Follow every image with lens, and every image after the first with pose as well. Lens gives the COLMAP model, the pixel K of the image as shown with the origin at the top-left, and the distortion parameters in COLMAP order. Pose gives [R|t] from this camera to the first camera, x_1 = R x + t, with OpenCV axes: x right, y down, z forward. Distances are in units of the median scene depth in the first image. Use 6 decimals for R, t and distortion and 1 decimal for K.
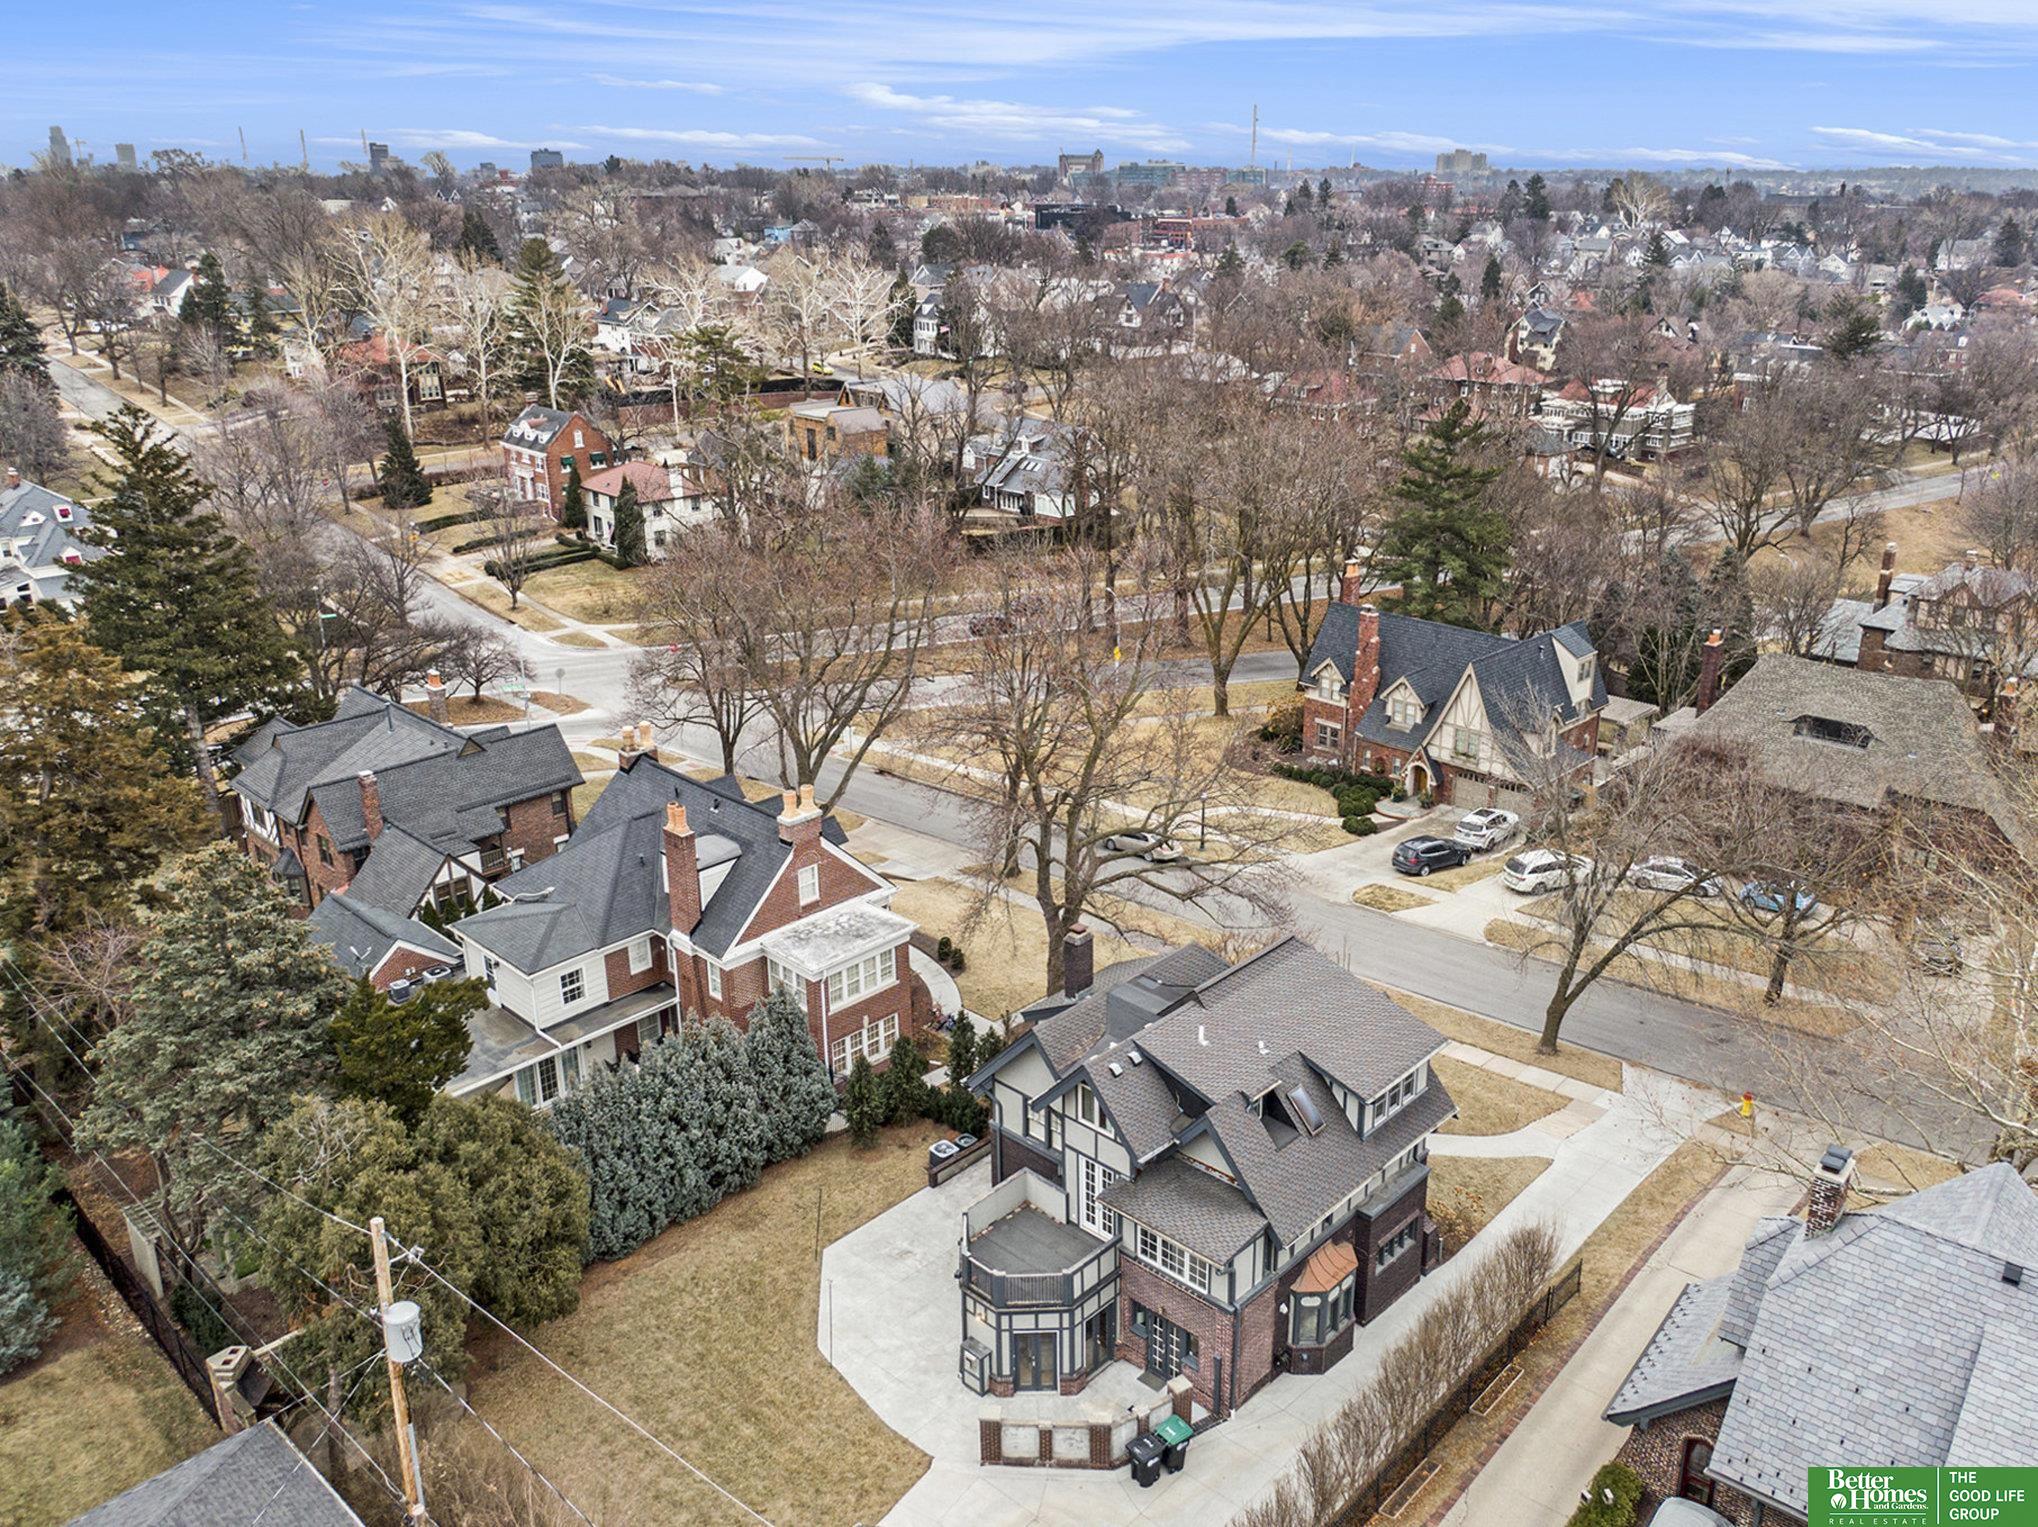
lens RADIAL K [[1587.3, 0, 1017.8], [0, 1587.3, 759.2], [0, 0, 1]] dist [-0.026567, -0.000842]
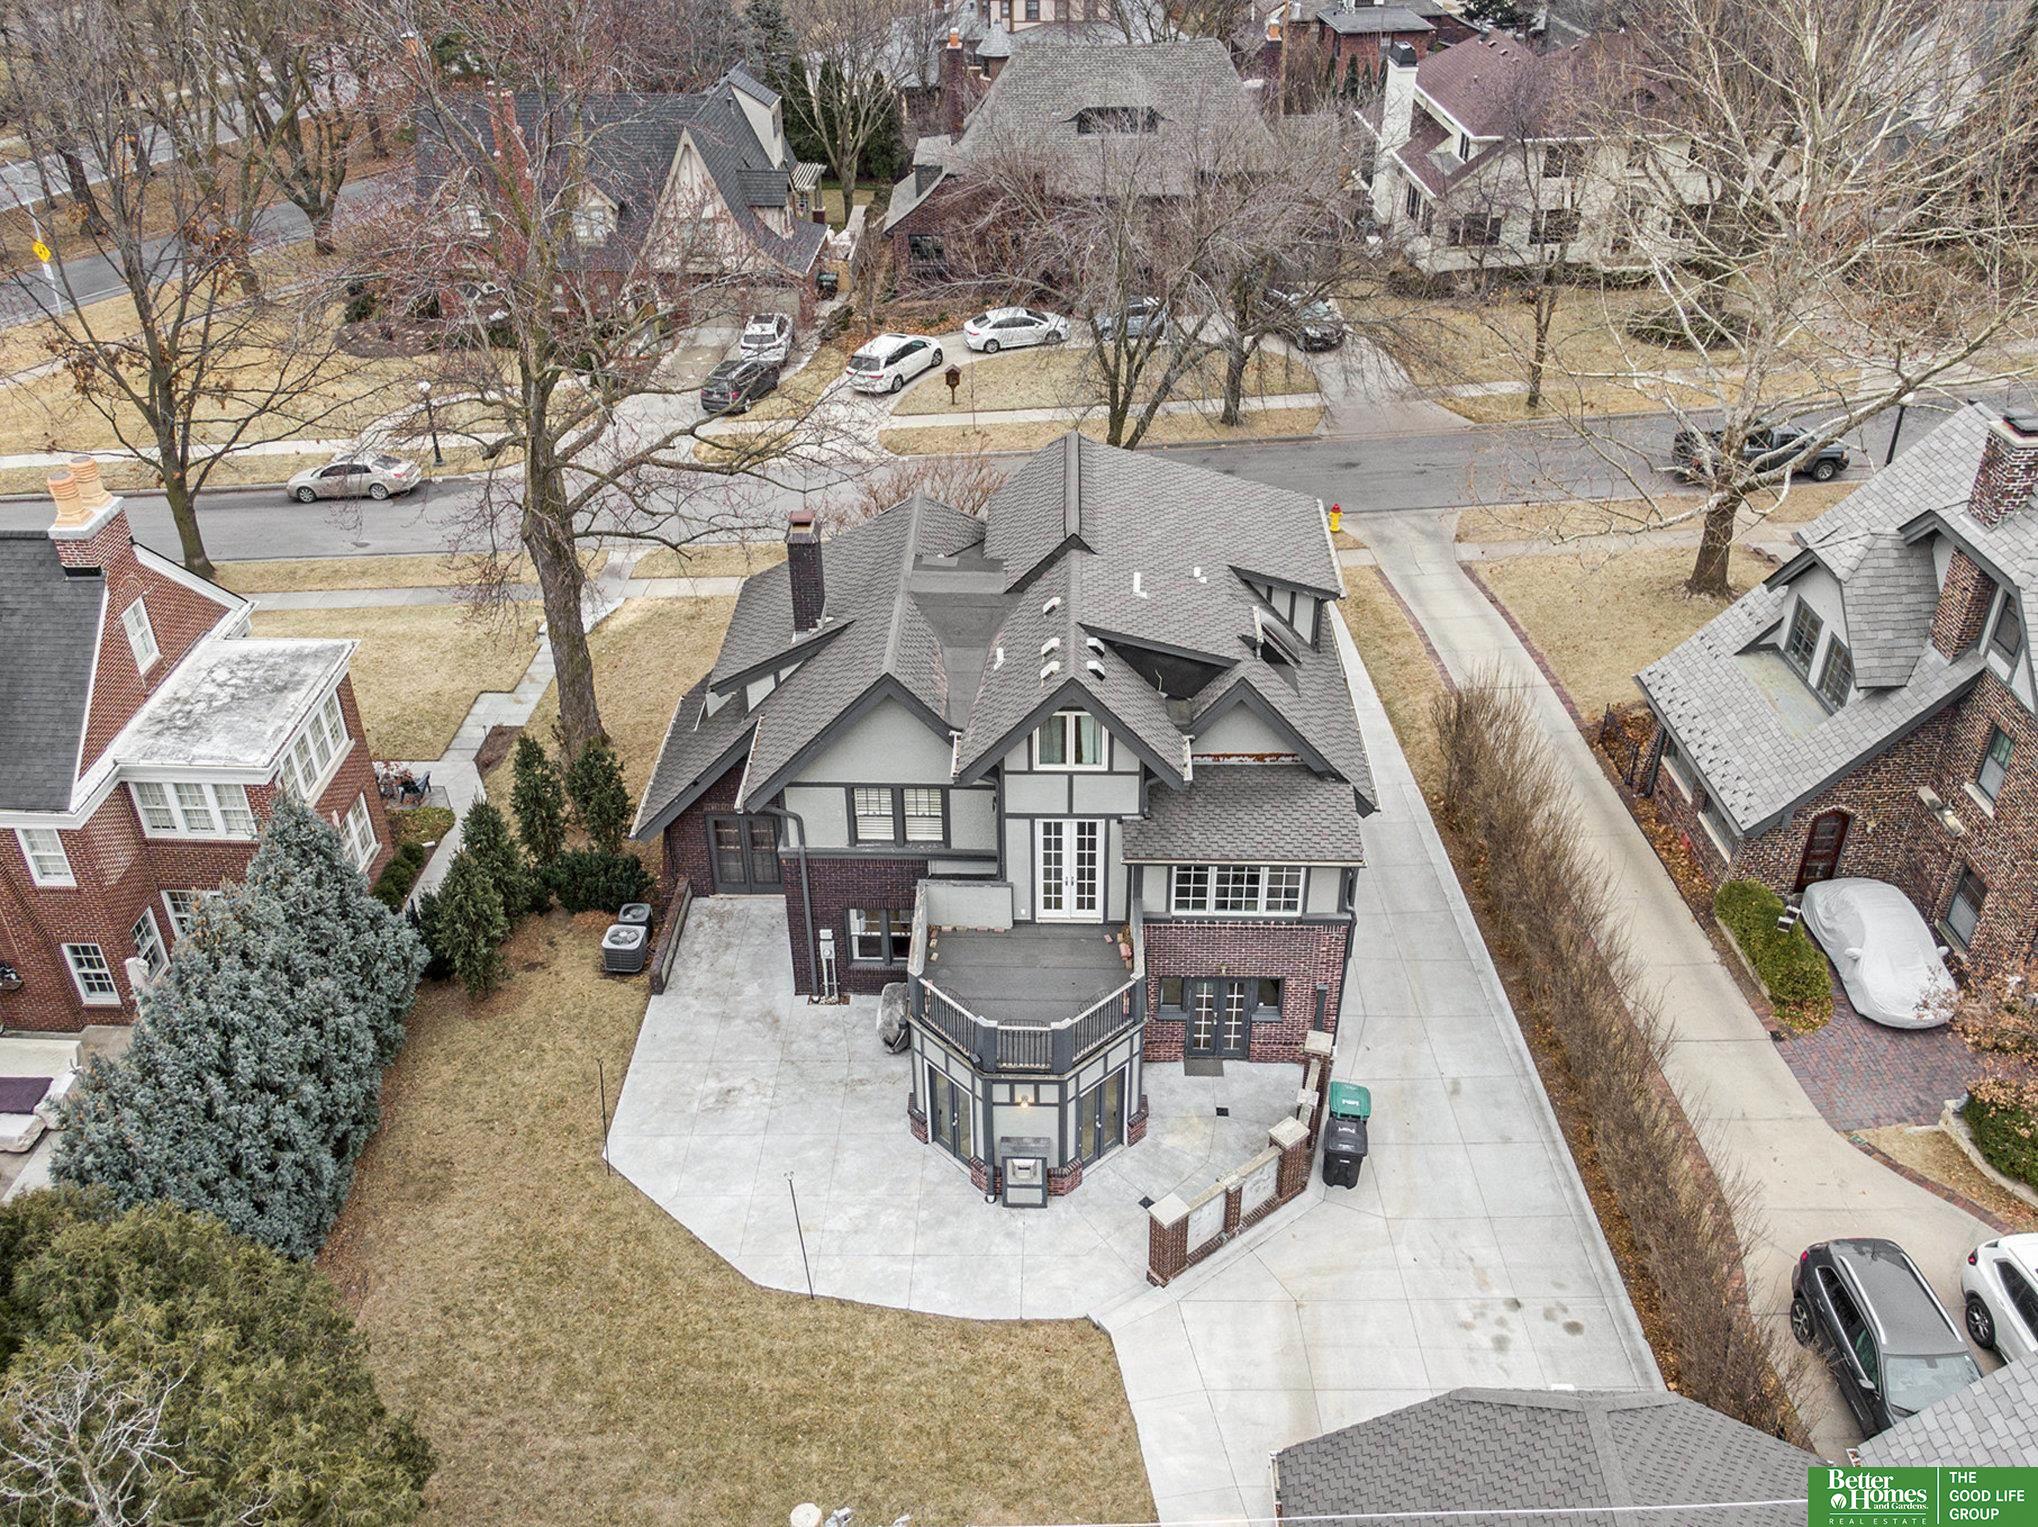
lens RADIAL K [[1734.6, 0, 1024.2], [0, 1734.6, 763.8], [0, 0, 1]] dist [0.009390, 0.000455]
pose [[0.740982, -0.371161, 0.559630, -0.268333], [0.231737, 0.923509, 0.305662, 0.006006], [-0.630273, -0.096803, 0.770315, 0.339441]]
